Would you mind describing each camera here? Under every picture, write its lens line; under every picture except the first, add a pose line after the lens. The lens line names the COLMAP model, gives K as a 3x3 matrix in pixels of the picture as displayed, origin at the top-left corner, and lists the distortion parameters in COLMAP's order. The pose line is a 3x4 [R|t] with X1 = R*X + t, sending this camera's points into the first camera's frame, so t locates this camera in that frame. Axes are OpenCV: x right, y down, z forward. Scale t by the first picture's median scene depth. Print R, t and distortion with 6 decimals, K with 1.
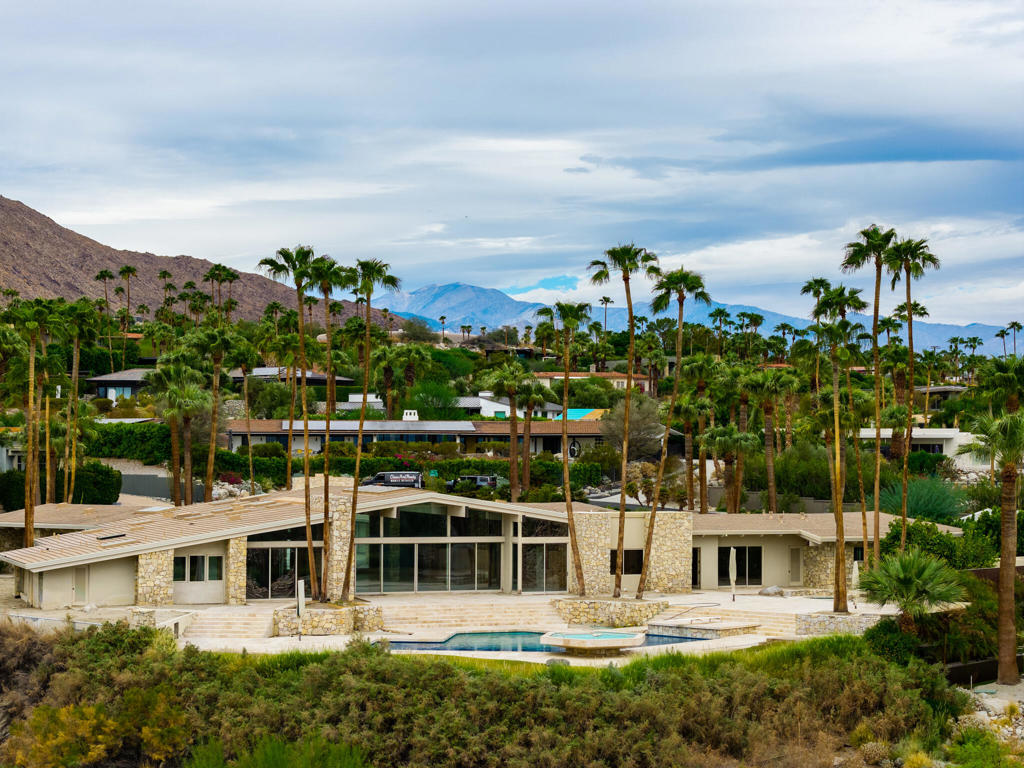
lens RADIAL K [[2046.1, 0, 512.0], [0, 2046.1, 384.0], [0, 0, 1]] dist [-0.001669, 0.243005]
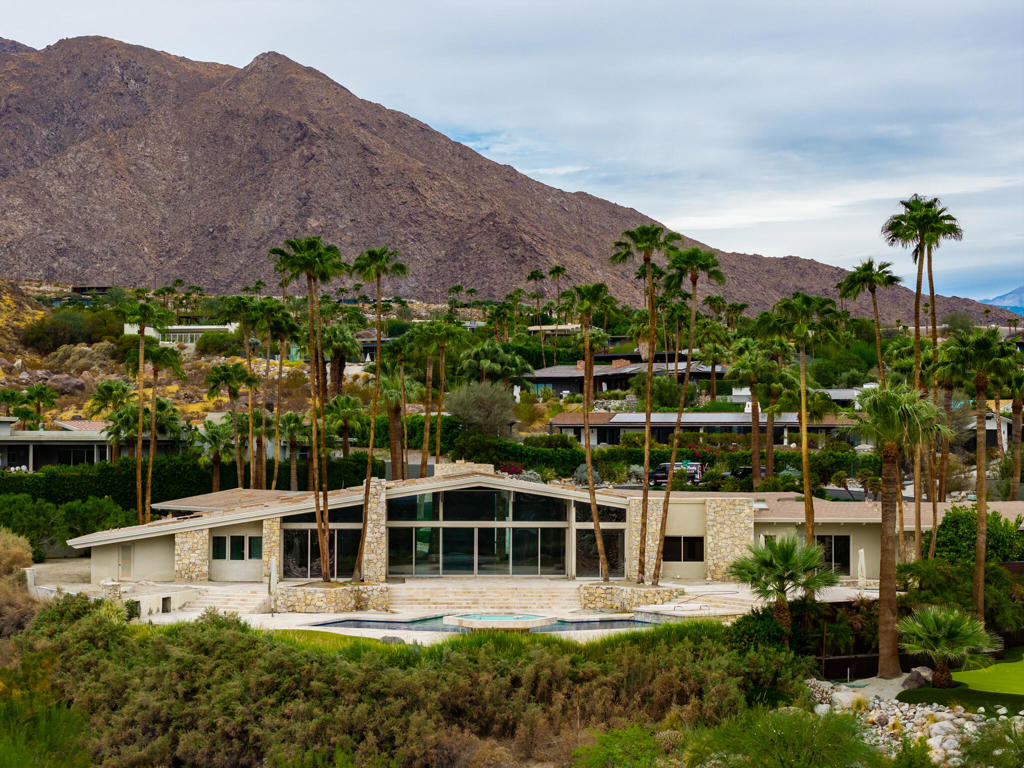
lens RADIAL K [[2046.1, 0, 512.0], [0, 2046.1, 384.0], [0, 0, 1]] dist [-0.001669, 0.243005]
pose [[0.953621, -0.010550, -0.300826, 0.289413], [0.010479, 0.999943, -0.001851, 0.009651], [0.300828, -0.001387, 0.953677, 0.044281]]
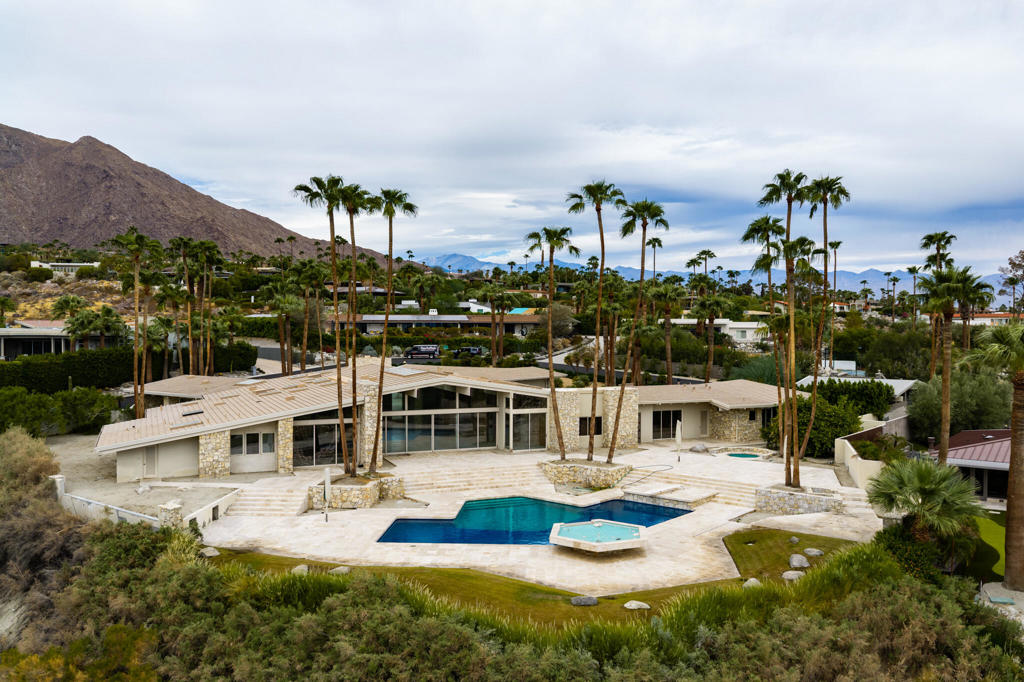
lens RADIAL K [[846.2, 0, 513.3], [0, 846.2, 345.7], [0, 0, 1]] dist [0.015801, -0.018384]
pose [[0.999146, -0.002799, 0.041218, -0.018192], [0.000376, 0.998277, 0.058669, 0.001756], [-0.041311, -0.058604, 0.997426, 0.480169]]
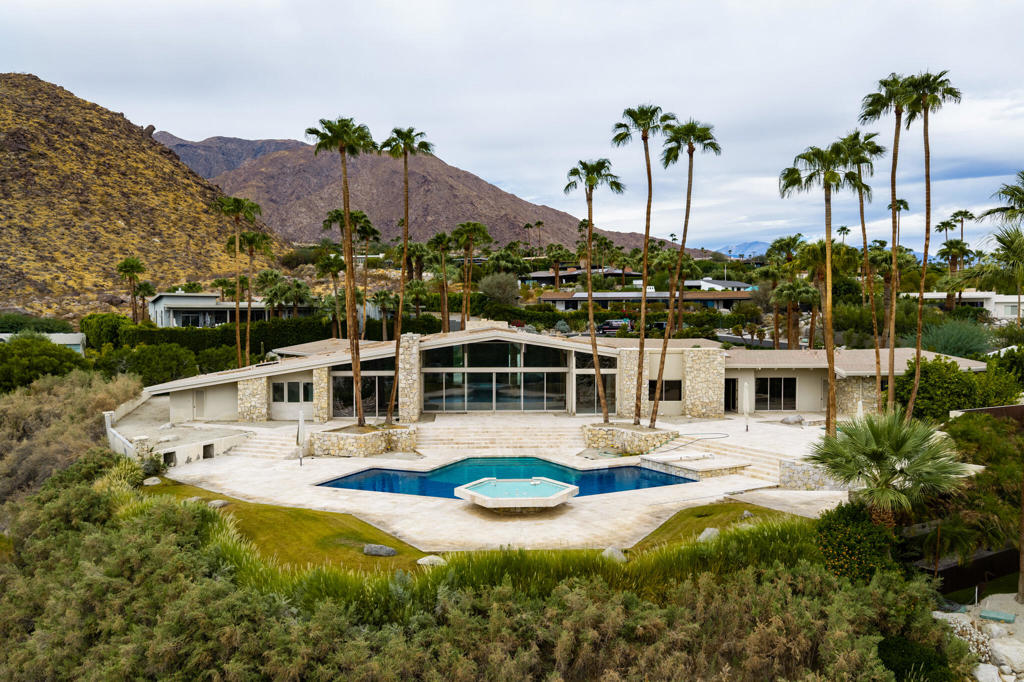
lens RADIAL K [[847.7, 0, 512.0], [0, 847.7, 341.0], [0, 0, 1]] dist [0.009509, -0.016751]
pose [[0.952723, 0.005003, -0.303801, 0.127380], [0.014176, 0.998044, 0.060890, 0.028859], [0.303511, -0.062318, 0.950788, 0.539234]]
